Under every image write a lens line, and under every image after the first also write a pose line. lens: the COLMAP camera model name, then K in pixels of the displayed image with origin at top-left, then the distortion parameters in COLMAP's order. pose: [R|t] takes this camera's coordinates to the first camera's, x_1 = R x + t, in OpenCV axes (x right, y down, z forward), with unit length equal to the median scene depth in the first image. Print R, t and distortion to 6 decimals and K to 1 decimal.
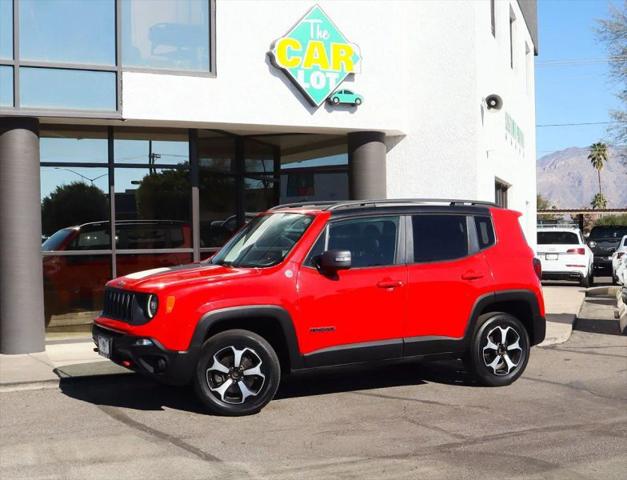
lens RADIAL K [[1013.0, 0, 314.4], [0, 1013.0, 266.4], [0, 0, 1]] dist [-0.151647, -0.014423]
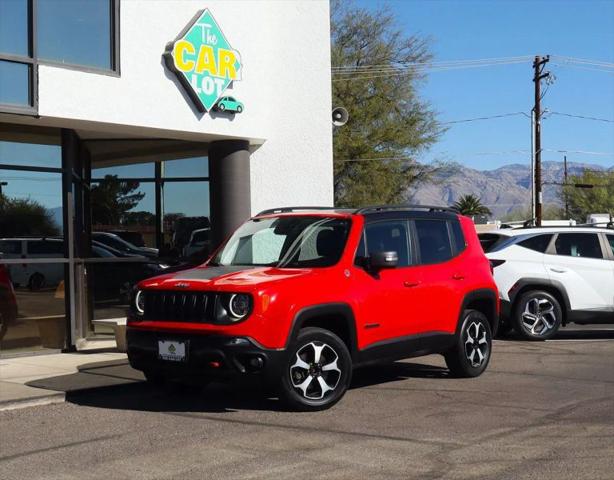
lens RADIAL K [[1134.2, 0, 330.2], [0, 1134.2, 240.3], [0, 0, 1]] dist [-0.154535, 0.047337]
pose [[0.905613, 0.002766, 0.424096, -0.357402], [0.017827, 0.998847, -0.044582, 0.016830], [-0.423730, 0.047934, 0.904519, -0.037536]]
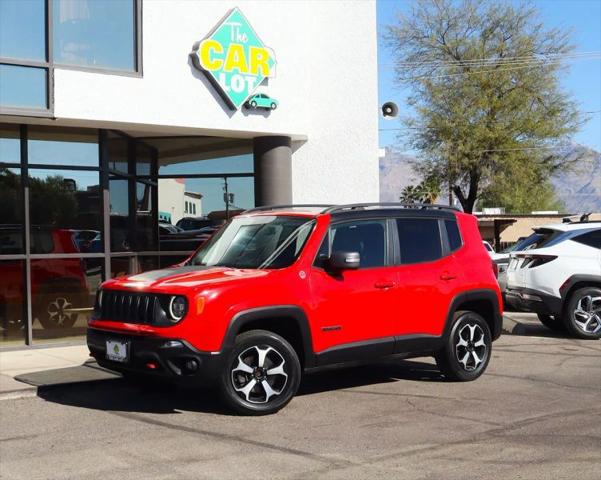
lens RADIAL K [[1075.2, 0, 299.6], [0, 1075.2, 251.8], [0, 0, 1]] dist [-0.168359, -0.050227]
pose [[0.971706, -0.001920, 0.236187, -0.188621], [0.007449, 0.999719, -0.022517, 0.005598], [-0.236077, 0.023639, 0.971447, -0.037255]]
